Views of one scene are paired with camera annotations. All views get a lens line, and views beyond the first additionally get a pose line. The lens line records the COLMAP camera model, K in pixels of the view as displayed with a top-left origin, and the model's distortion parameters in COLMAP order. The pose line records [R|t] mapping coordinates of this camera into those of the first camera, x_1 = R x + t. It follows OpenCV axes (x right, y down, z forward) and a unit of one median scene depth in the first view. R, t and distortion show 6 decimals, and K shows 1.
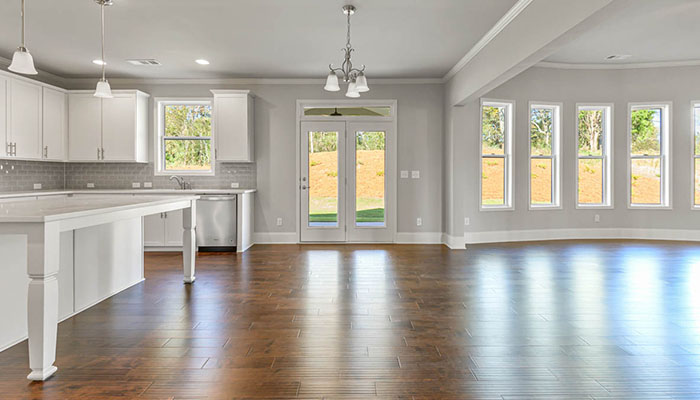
lens RADIAL K [[338.5, 0, 353.0], [0, 338.5, 177.3], [0, 0, 1]] dist [-0.000943, -0.001068]
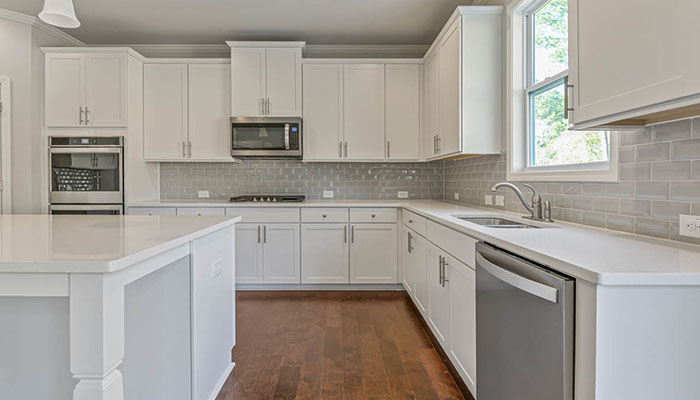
lens RADIAL K [[335.3, 0, 338.2], [0, 335.3, 184.4], [0, 0, 1]] dist [-0.001018, -0.000723]
pose [[-0.002678, 0.009140, -0.999955, -0.145449], [-0.005093, 0.999945, 0.009153, -0.003671], [0.999983, 0.005118, -0.002632, 0.810078]]
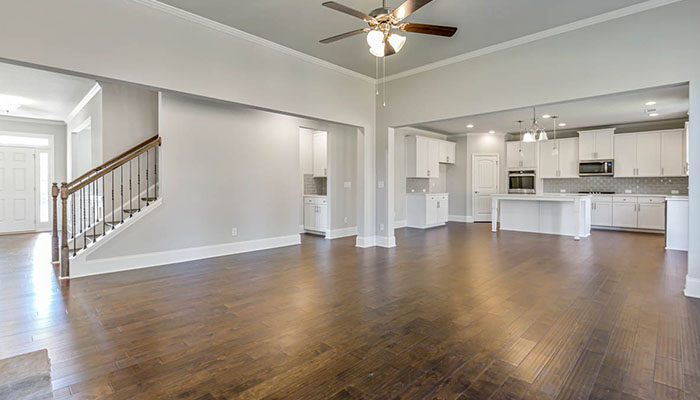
lens RADIAL K [[335.5, 0, 348.3], [0, 335.5, 187.9], [0, 0, 1]] dist [-0.000774, -0.001139]
pose [[-0.701575, 0.005276, -0.712576, 1.242088], [-0.003825, 0.999930, 0.011170, -0.005453], [0.712586, 0.010562, -0.701506, 0.959975]]
